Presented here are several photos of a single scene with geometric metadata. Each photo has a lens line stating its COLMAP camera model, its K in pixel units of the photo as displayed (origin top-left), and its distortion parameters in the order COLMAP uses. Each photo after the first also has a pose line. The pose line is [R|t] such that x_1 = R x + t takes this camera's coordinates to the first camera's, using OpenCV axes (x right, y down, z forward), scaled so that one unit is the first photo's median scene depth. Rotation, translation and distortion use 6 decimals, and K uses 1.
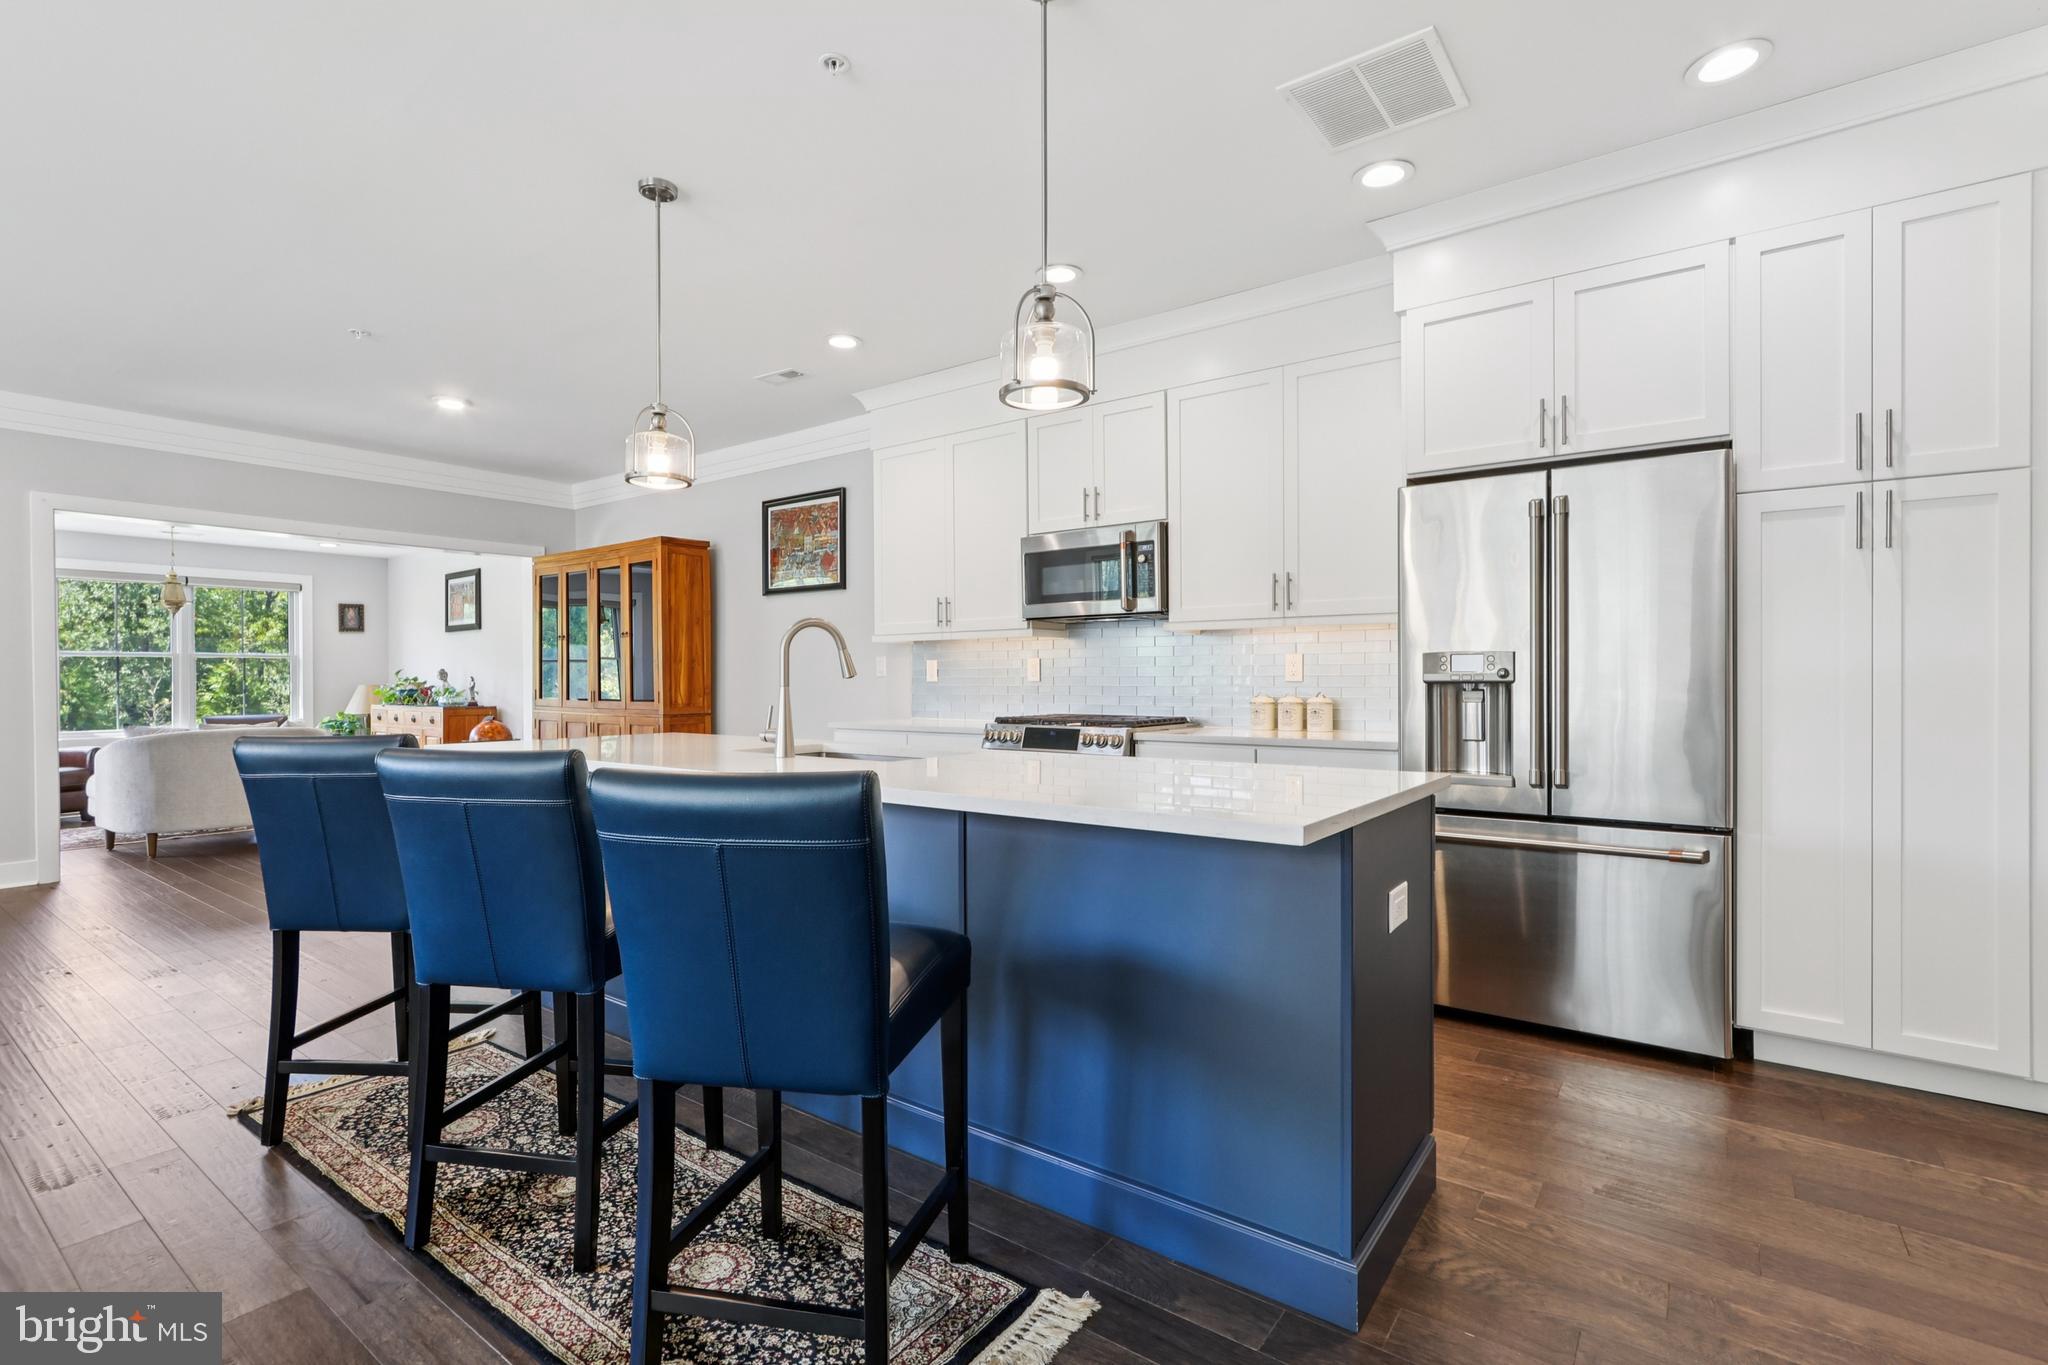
lens RADIAL K [[946.6, 0, 1007.5], [0, 946.6, 674.9], [0, 0, 1]] dist [-0.005661, -0.000581]
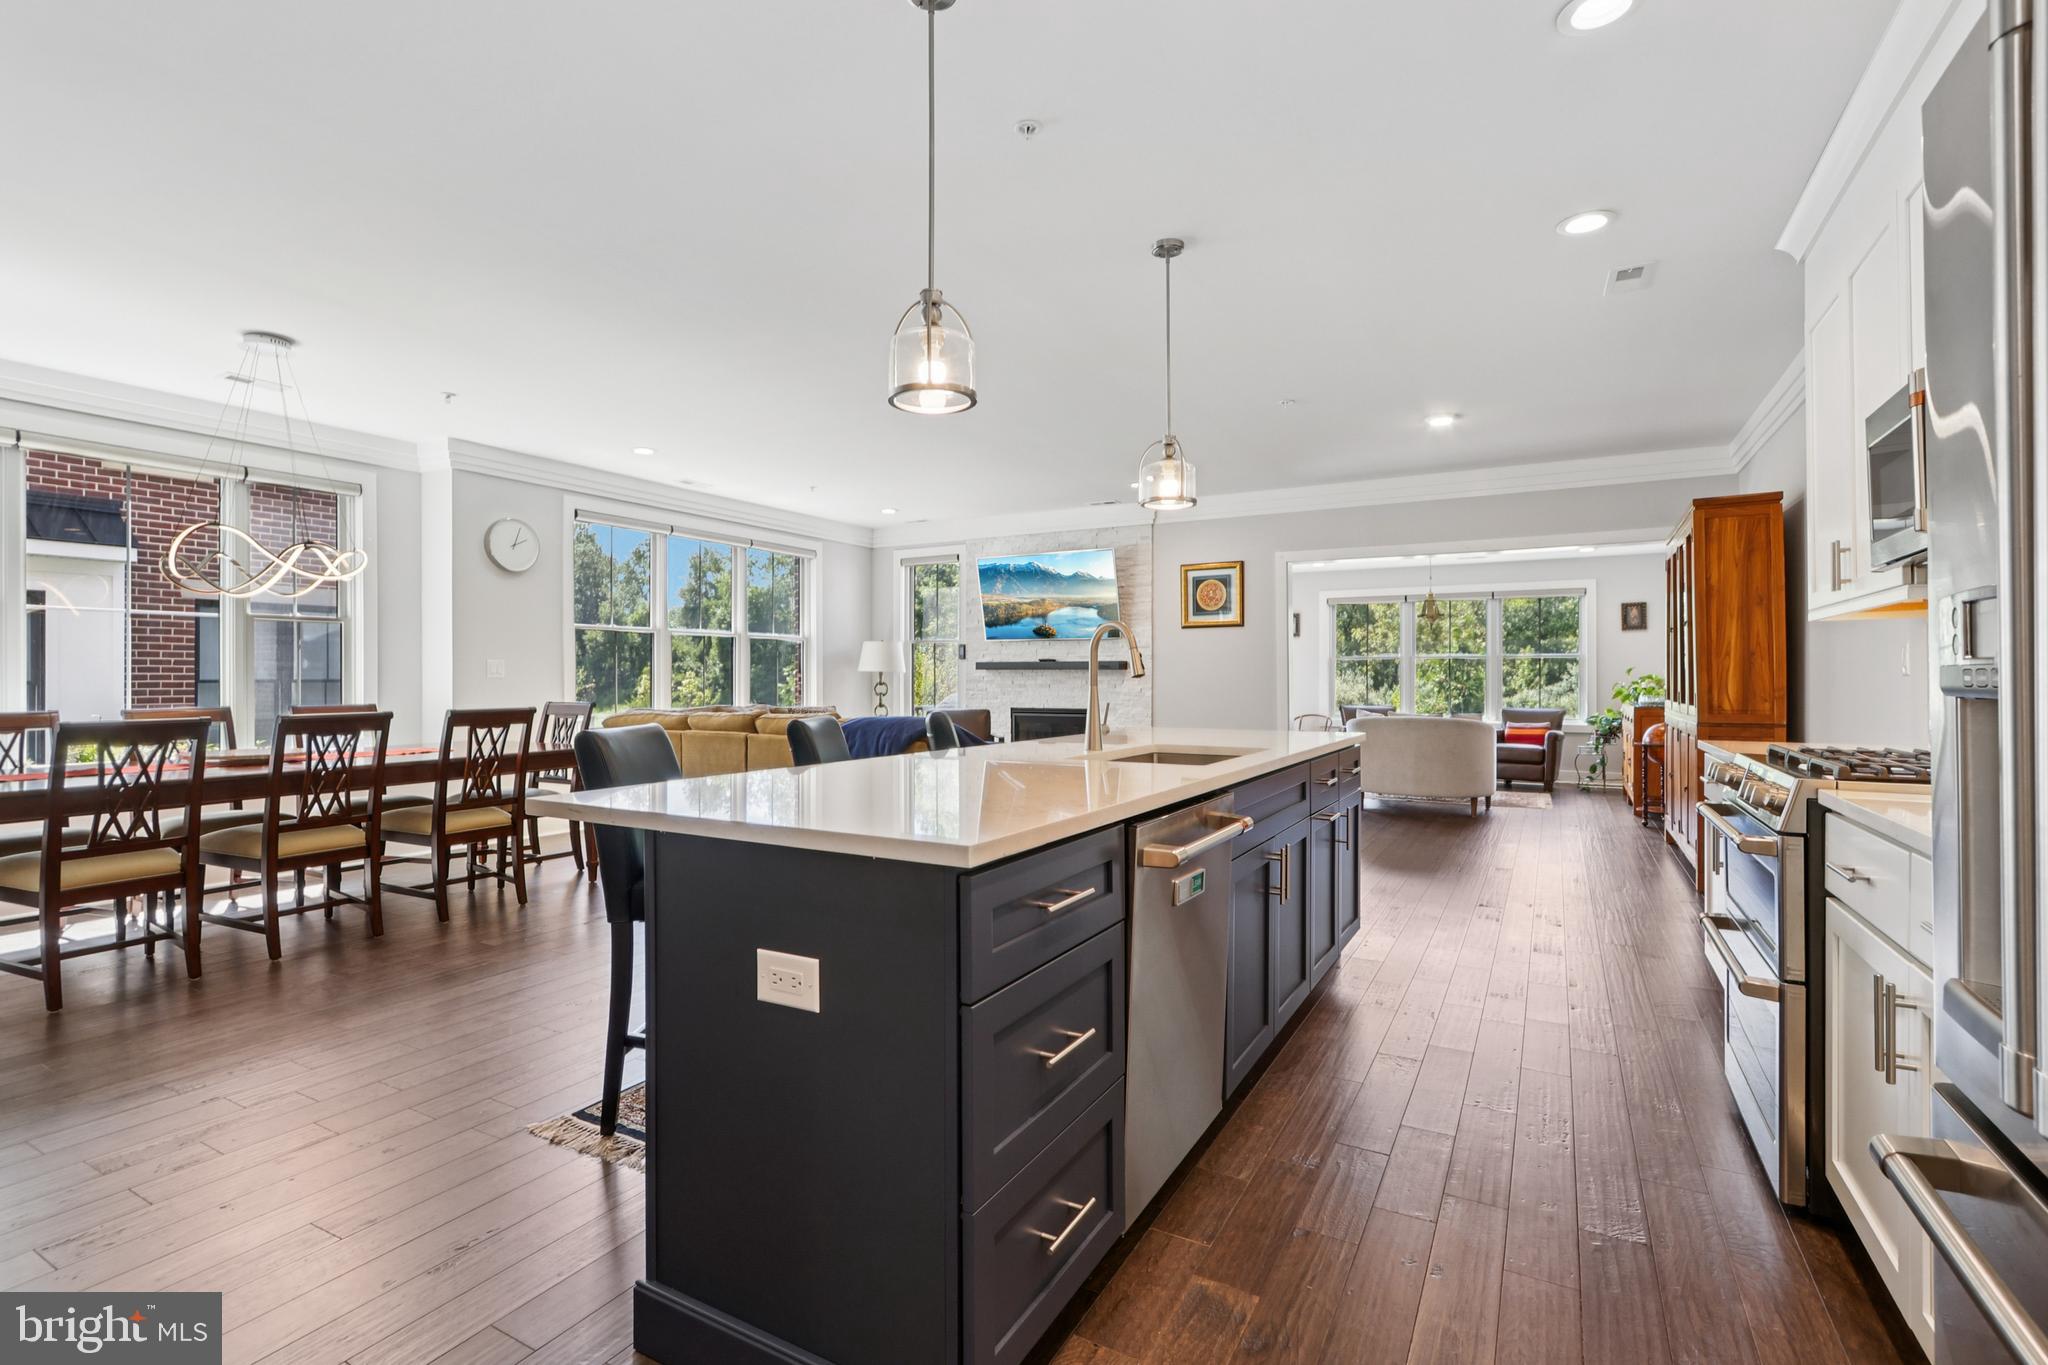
lens RADIAL K [[946.6, 0, 1007.5], [0, 946.6, 674.9], [0, 0, 1]] dist [-0.005661, -0.000581]
pose [[0.120792, 0.000431, -0.992678, 0.483158], [0.002991, 0.999995, 0.000799, -0.000648], [0.992673, -0.003066, 0.120791, 0.440499]]
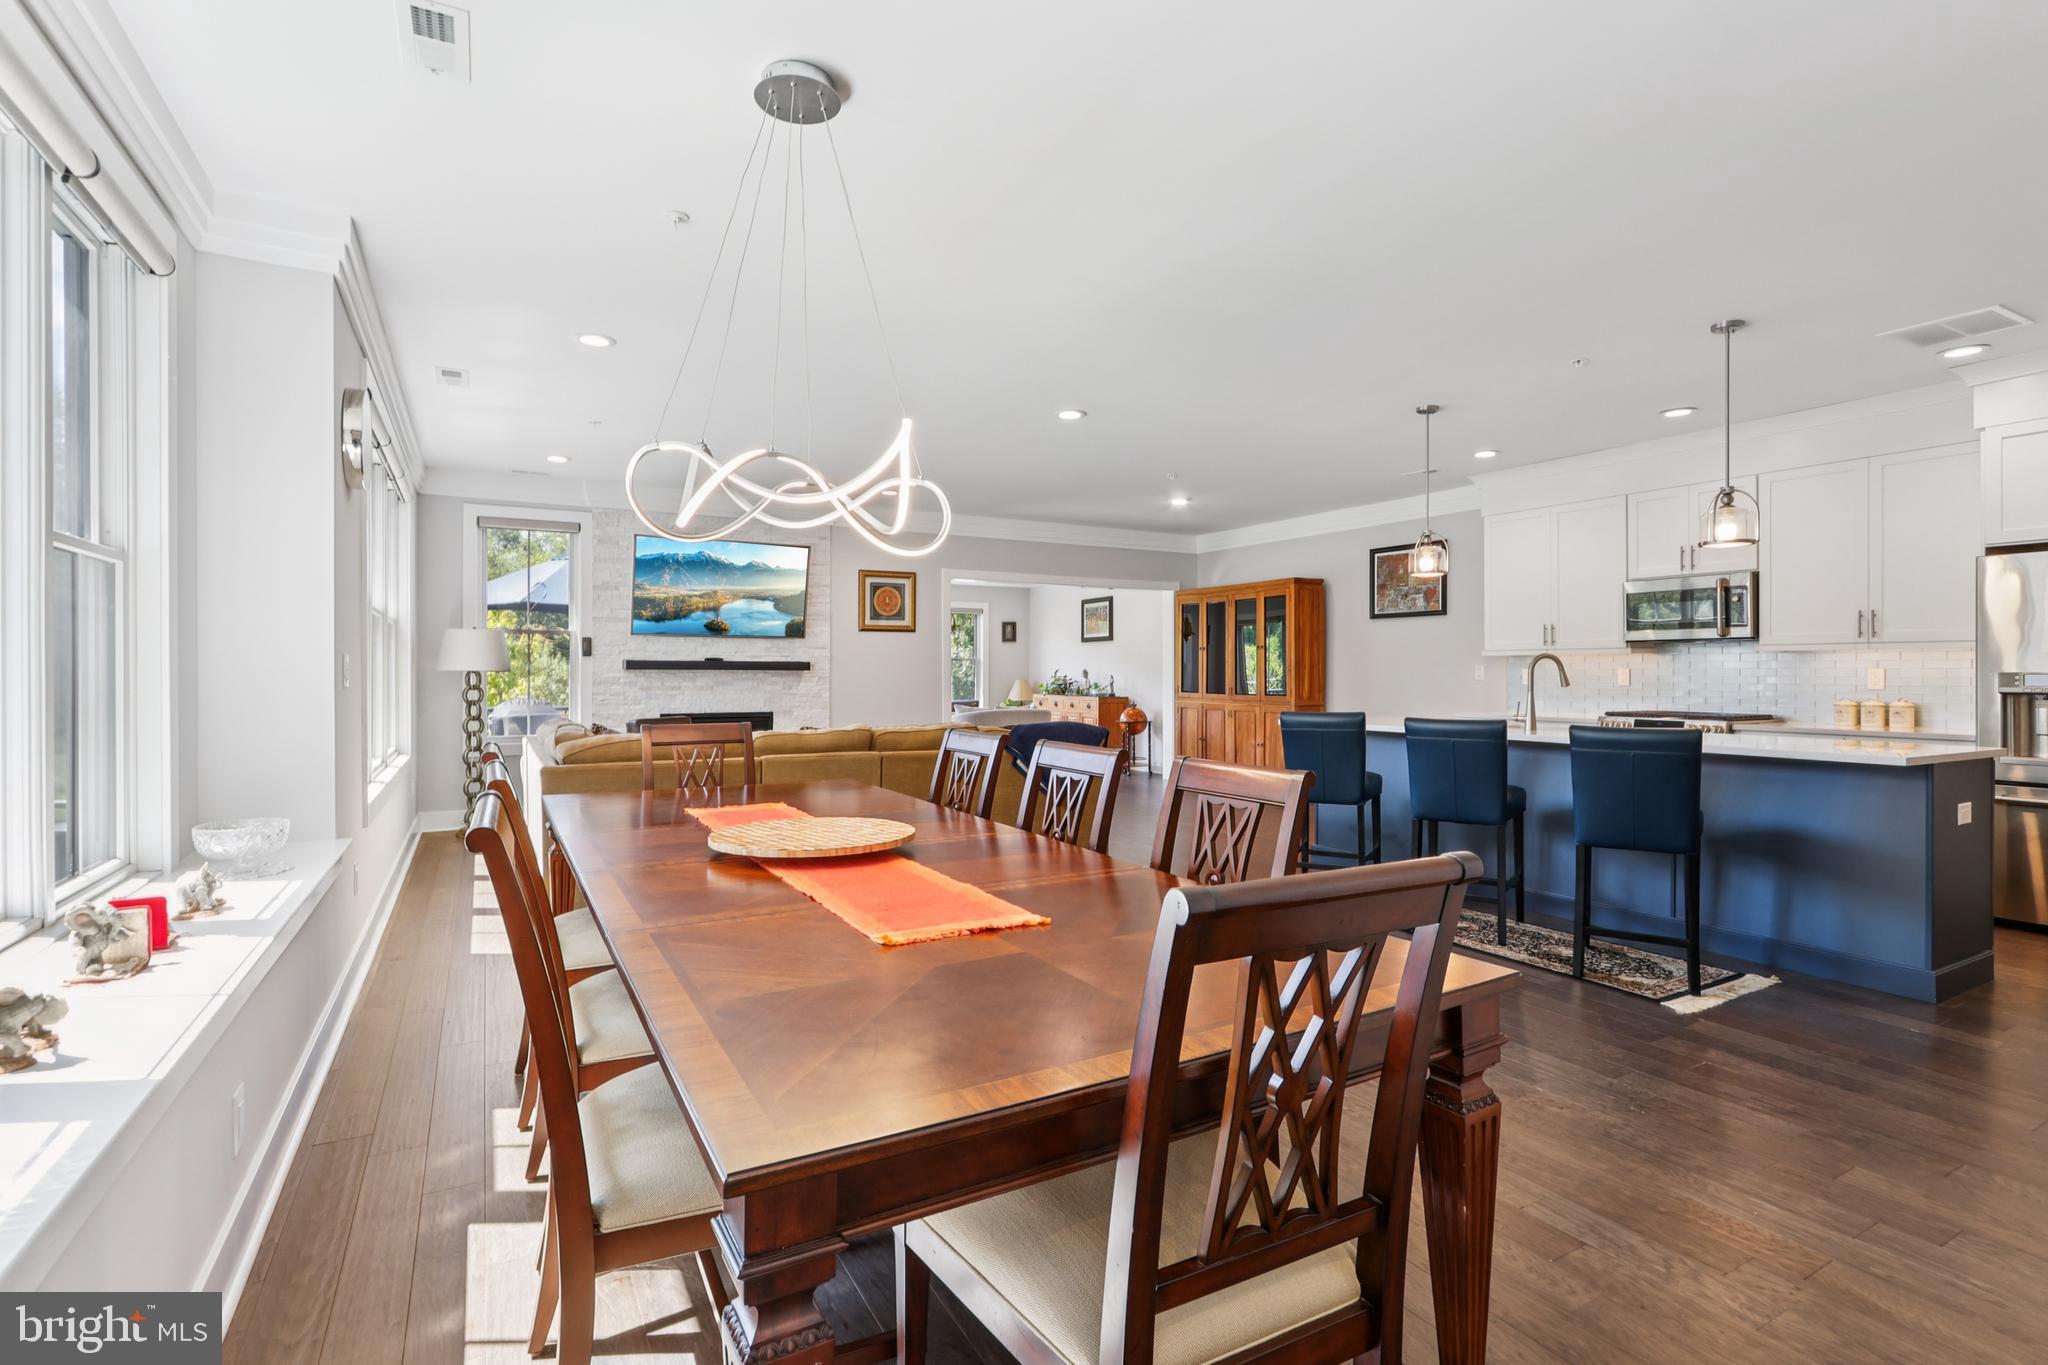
lens RADIAL K [[956.6, 0, 1019.5], [0, 956.6, 667.4], [0, 0, 1]] dist [-0.002345, 0.001050]
pose [[0.915447, 0.003845, -0.402420, -0.227349], [-0.003991, 0.999992, 0.000476, -0.017608], [0.402419, 0.001171, 0.915455, -0.624703]]
